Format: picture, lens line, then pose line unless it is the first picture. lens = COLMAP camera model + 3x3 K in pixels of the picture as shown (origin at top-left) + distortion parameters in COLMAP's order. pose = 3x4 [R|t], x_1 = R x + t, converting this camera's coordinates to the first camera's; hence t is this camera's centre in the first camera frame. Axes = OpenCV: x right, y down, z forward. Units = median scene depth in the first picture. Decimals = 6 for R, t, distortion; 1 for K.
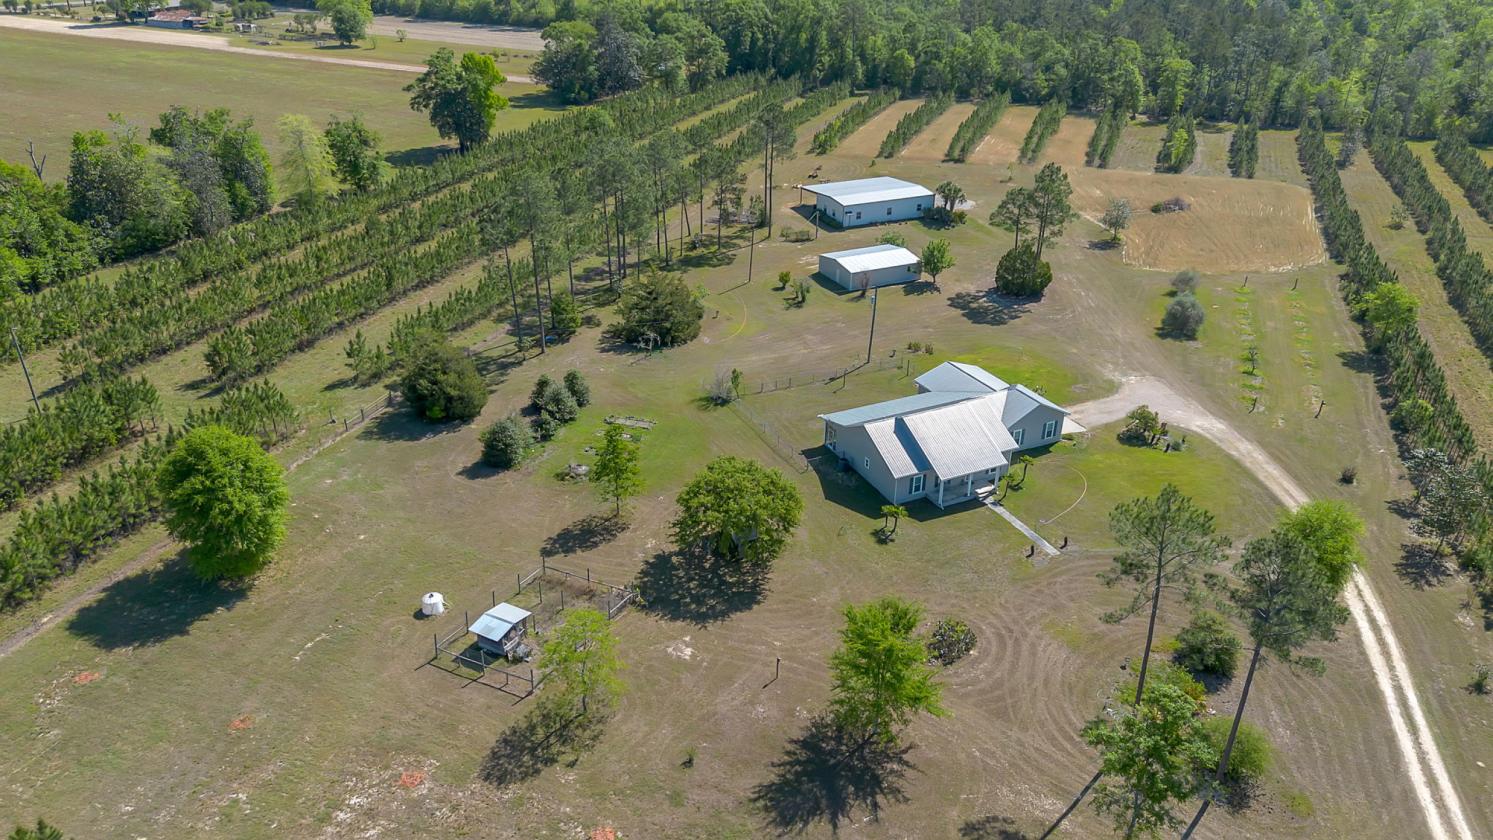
lens RADIAL K [[1056.5, 0, 746.5], [0, 1056.5, 420.0], [0, 0, 1]] dist [0.060832, -0.057953]
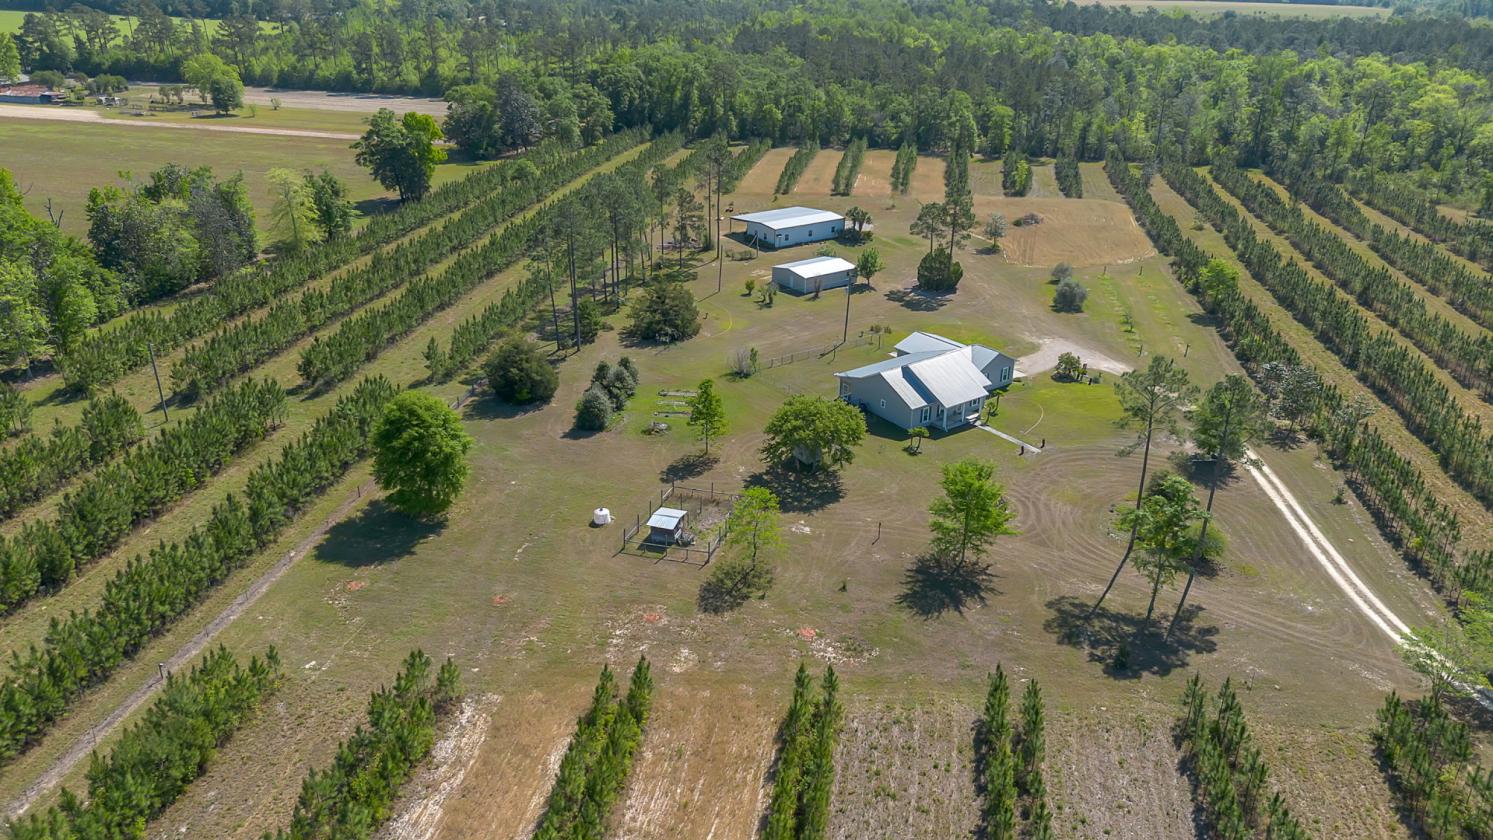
lens RADIAL K [[1056.5, 0, 746.5], [0, 1056.5, 420.0], [0, 0, 1]] dist [0.060832, -0.057953]
pose [[0.982213, -0.075854, 0.171770, -0.171187], [0.085470, 0.995121, -0.049290, 0.069227], [-0.167193, 0.063095, 0.983903, -0.149031]]
